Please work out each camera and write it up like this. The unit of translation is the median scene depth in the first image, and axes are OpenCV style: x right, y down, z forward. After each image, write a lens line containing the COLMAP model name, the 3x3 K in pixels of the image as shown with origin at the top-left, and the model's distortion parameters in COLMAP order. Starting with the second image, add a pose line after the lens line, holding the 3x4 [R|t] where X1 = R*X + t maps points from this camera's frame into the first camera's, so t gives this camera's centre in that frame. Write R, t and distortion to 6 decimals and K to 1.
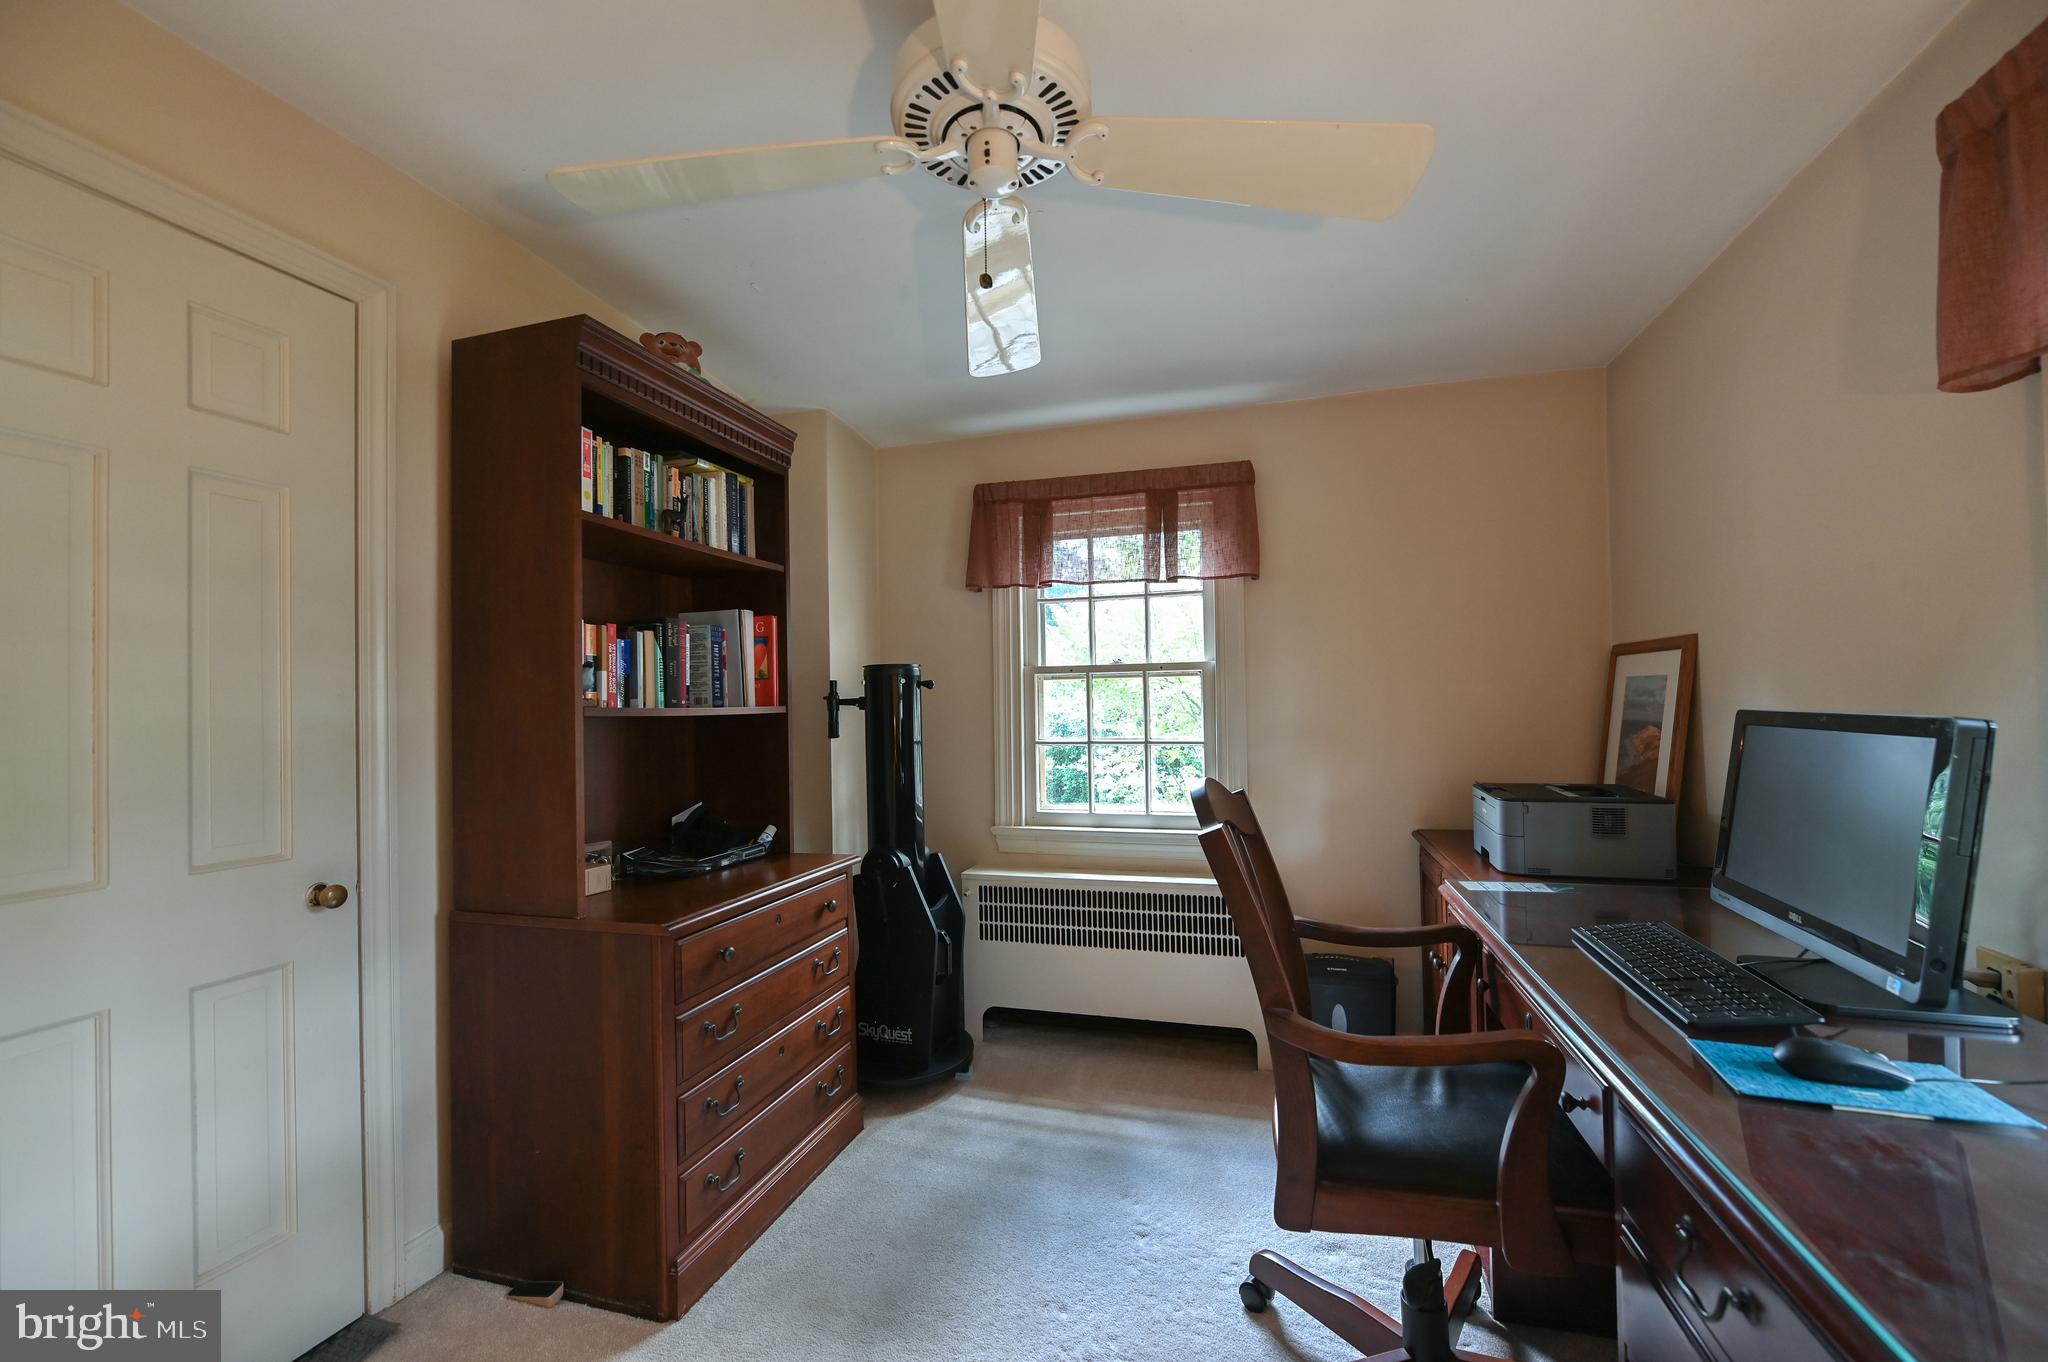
lens RADIAL K [[813.0, 0, 1033.9], [0, 813.0, 683.3], [0, 0, 1]] dist [-0.000782, -0.000161]
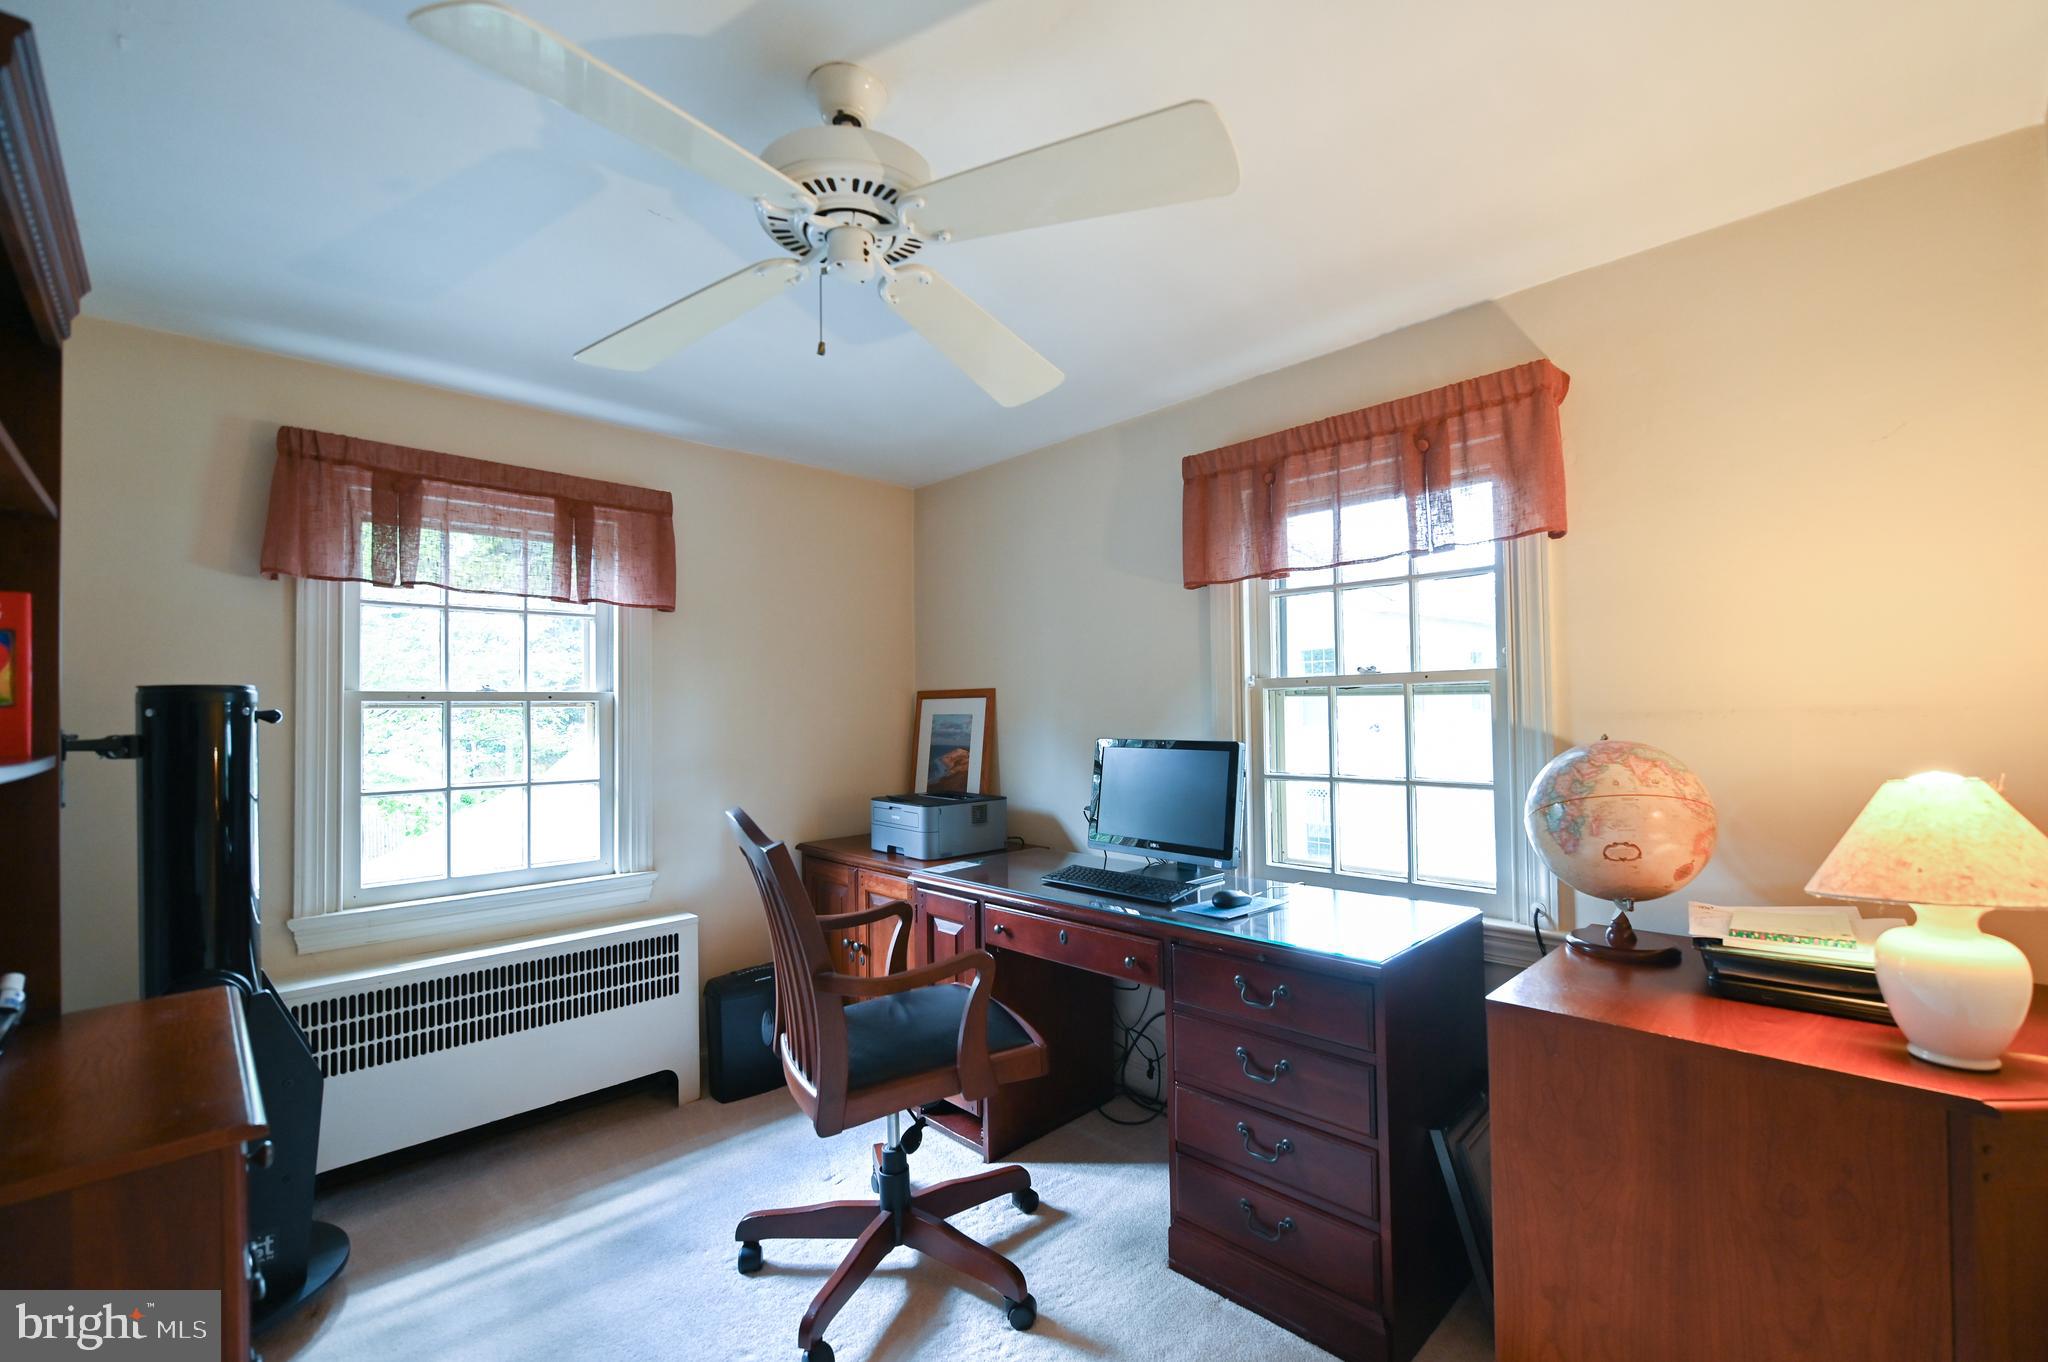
lens RADIAL K [[863.0, 0, 1024.0], [0, 863.0, 681.0], [0, 0, 1]] dist [-0.016402, 0.000082]
pose [[0.487672, 0.040563, 0.872084, -0.437349], [-0.013615, 0.999152, -0.038860, -0.008667], [-0.872921, 0.007078, 0.487811, 0.112149]]
